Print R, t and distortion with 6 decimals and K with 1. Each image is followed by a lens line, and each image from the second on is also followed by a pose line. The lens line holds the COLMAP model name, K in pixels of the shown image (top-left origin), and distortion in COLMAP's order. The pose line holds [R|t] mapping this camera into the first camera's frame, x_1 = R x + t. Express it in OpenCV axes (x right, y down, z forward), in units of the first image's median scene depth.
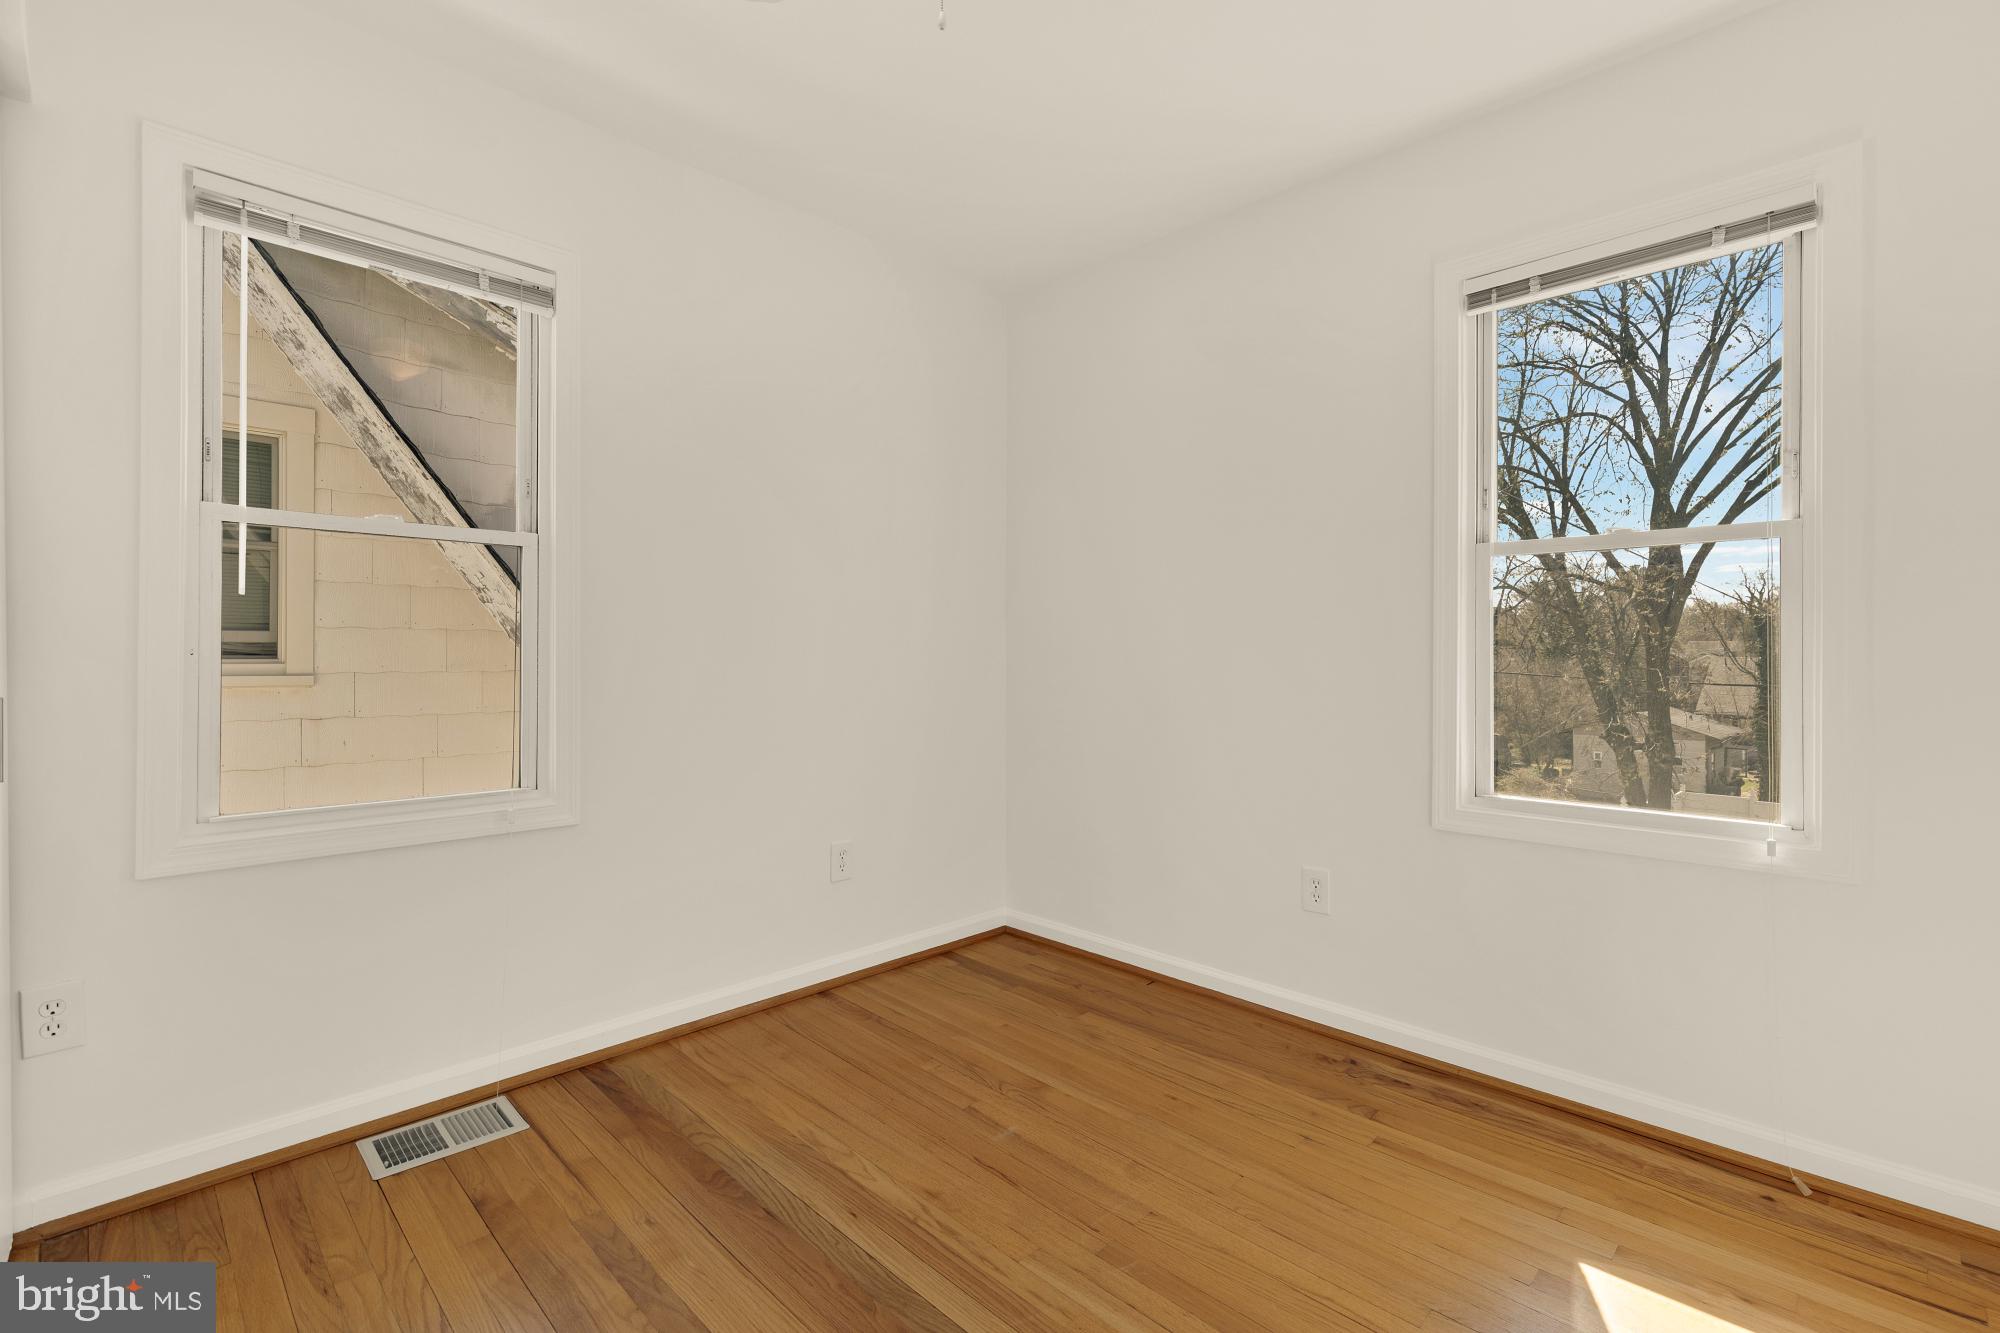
lens RADIAL K [[896.4, 0, 1003.8], [0, 896.4, 659.3], [0, 0, 1]] dist [0.009506, -0.001959]
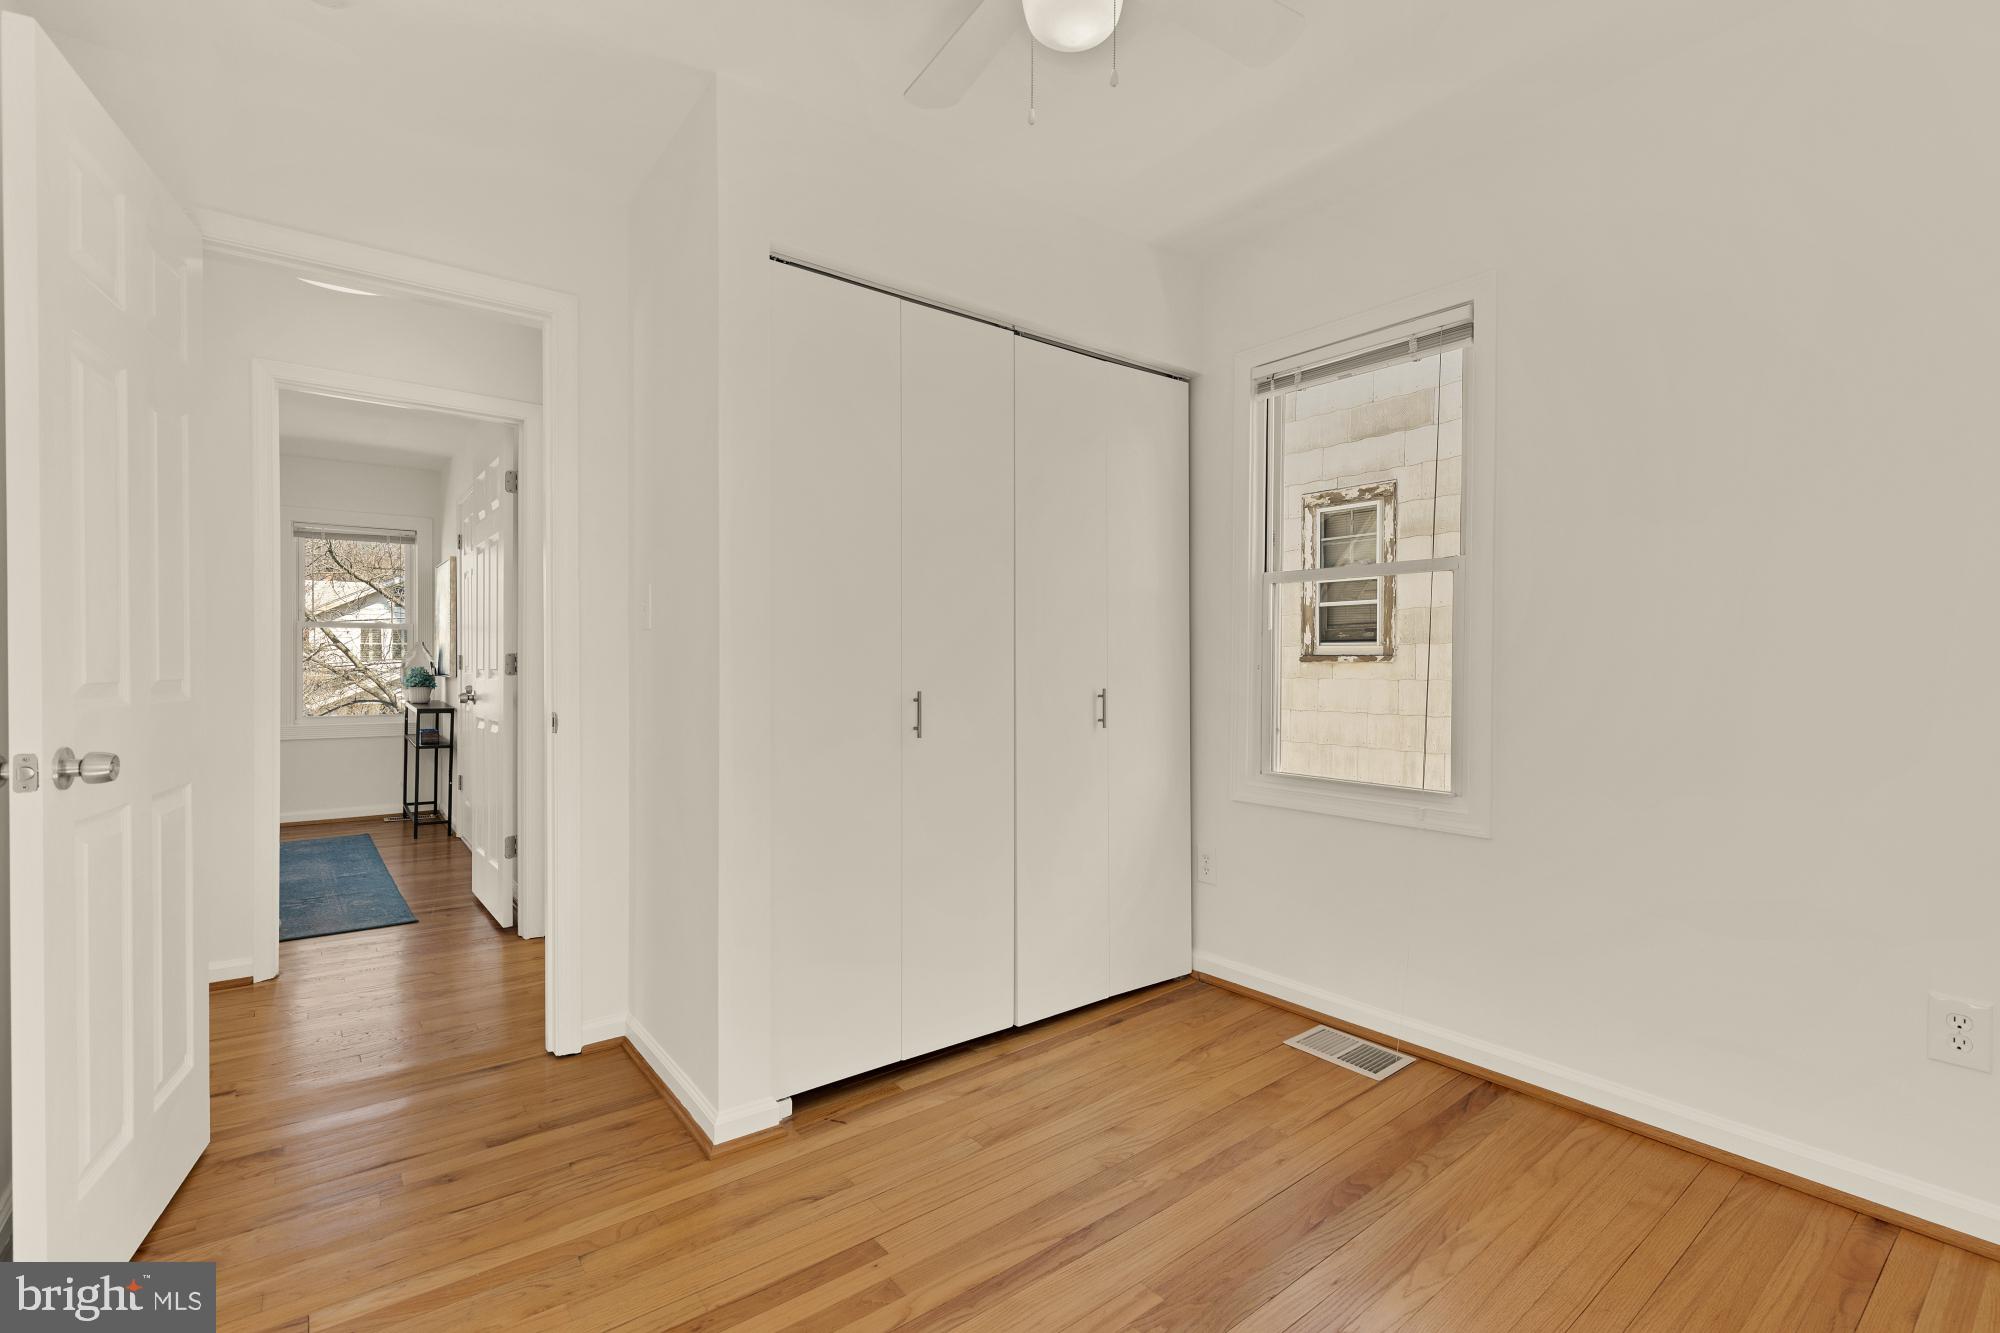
lens RADIAL K [[896.4, 0, 1008.6], [0, 896.4, 665.4], [0, 0, 1]] dist [0.009506, -0.001959]
pose [[-0.119447, -0.000989, -0.992840, 0.659303], [-0.008510, 0.999964, 0.000028, -0.005437], [0.992804, 0.008452, -0.119451, 0.654661]]
